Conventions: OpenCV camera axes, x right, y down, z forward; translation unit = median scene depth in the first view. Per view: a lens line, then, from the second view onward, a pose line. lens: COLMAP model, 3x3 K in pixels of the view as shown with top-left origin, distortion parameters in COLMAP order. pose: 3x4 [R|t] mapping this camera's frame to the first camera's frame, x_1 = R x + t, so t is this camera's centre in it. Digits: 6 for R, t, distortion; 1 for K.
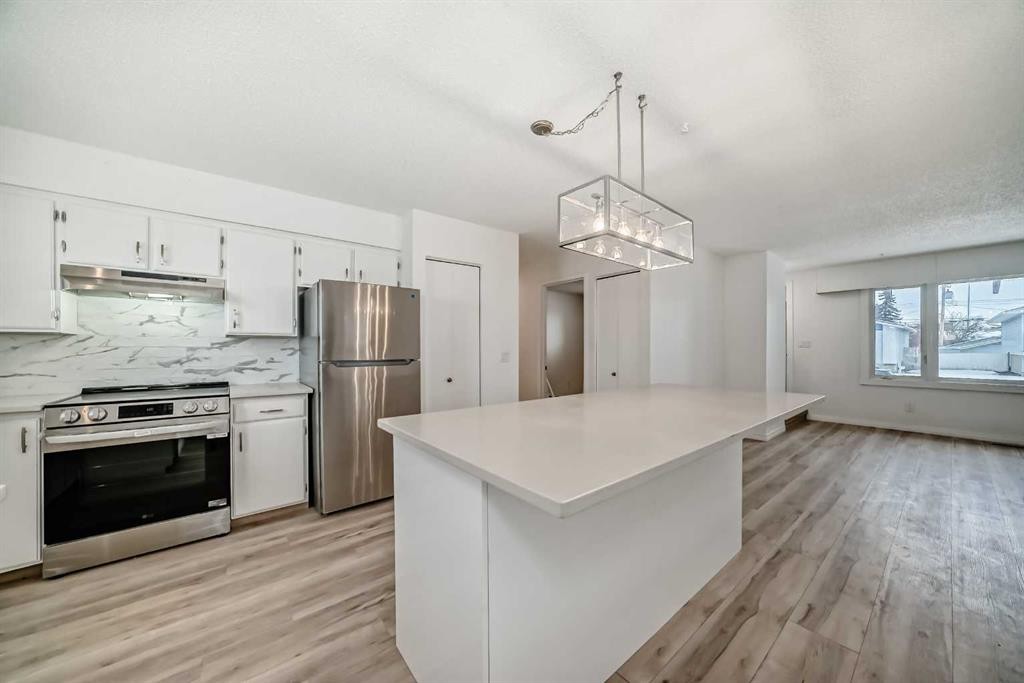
lens RADIAL K [[359.5, 0, 514.2], [0, 359.5, 348.5], [0, 0, 1]] dist [-0.020541, 0.004532]
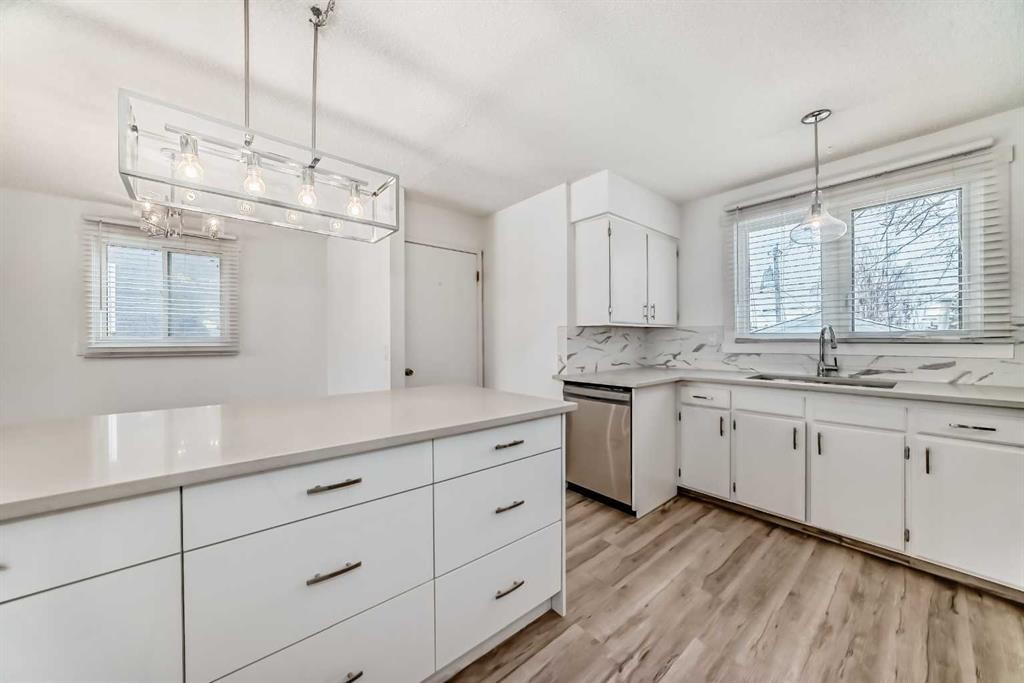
lens RADIAL K [[359.5, 0, 519.7], [0, 359.5, 341.3], [0, 0, 1]] dist [-0.020541, 0.004532]
pose [[-0.999656, 0.009359, -0.024495, -0.098645], [0.009295, 0.999953, 0.002718, 0.001594], [0.024519, 0.002490, -0.999696, 1.170244]]
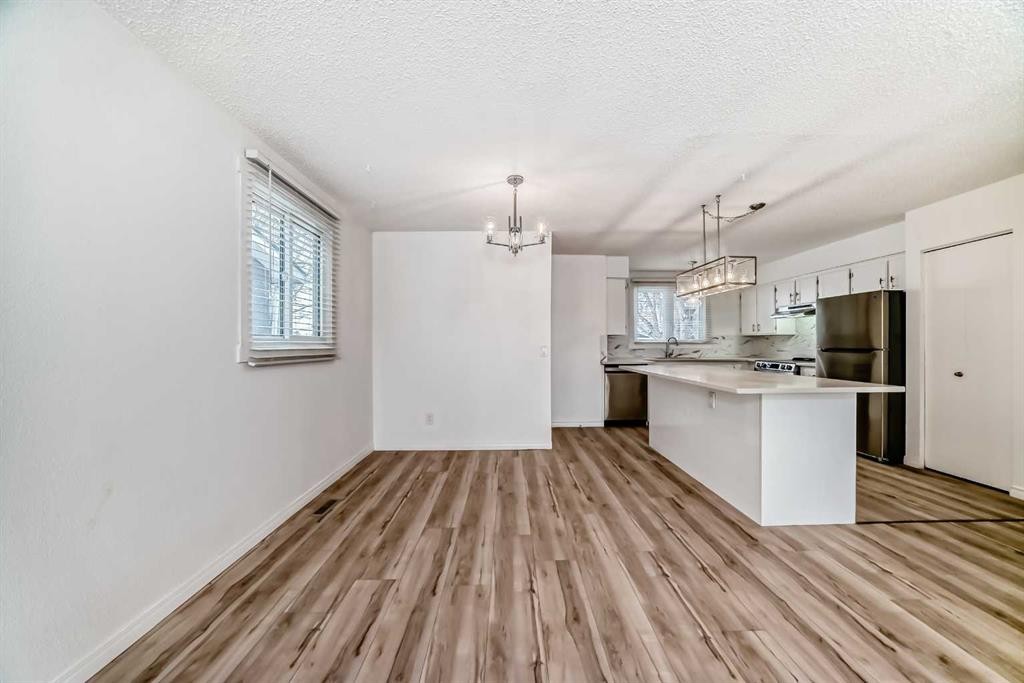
lens RADIAL K [[359.5, 0, 516.6], [0, 359.5, 344.3], [0, 0, 1]] dist [-0.020541, 0.004532]
pose [[-0.610697, 0.009117, -0.791812, 1.618093], [0.008120, 0.999953, 0.005251, -0.001680], [0.791823, -0.003223, -0.610742, 0.889304]]
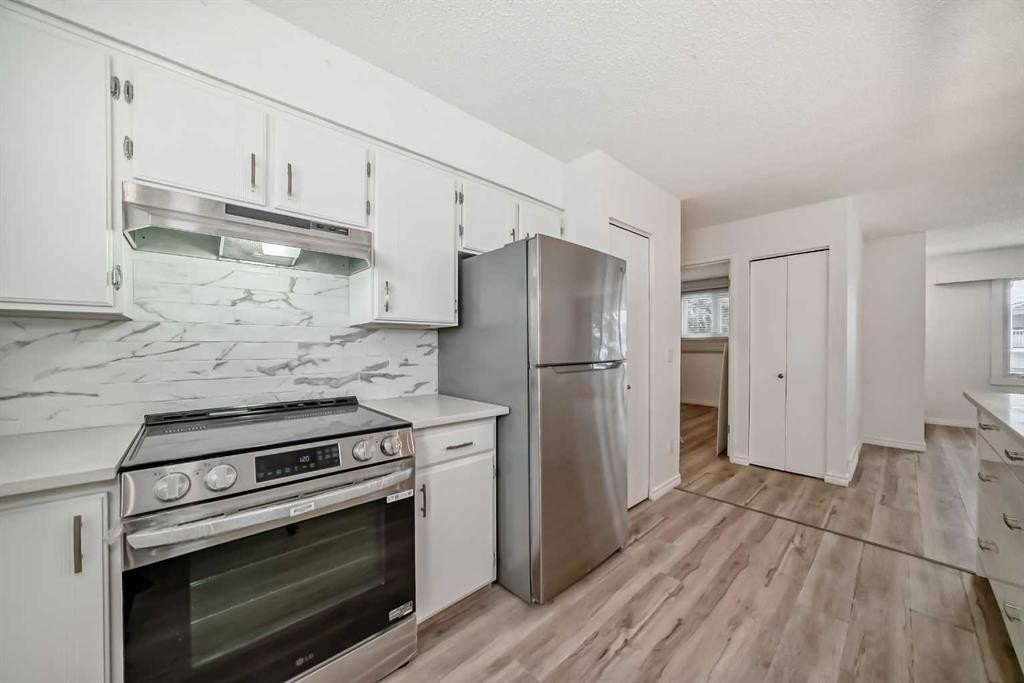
lens RADIAL K [[359.5, 0, 512.9], [0, 359.5, 347.6], [0, 0, 1]] dist [-0.020541, 0.004532]
pose [[0.998290, -0.000924, 0.058448, -0.610246], [0.000578, 0.999982, 0.005950, 0.001793], [-0.058452, -0.005906, 0.998273, 0.364898]]
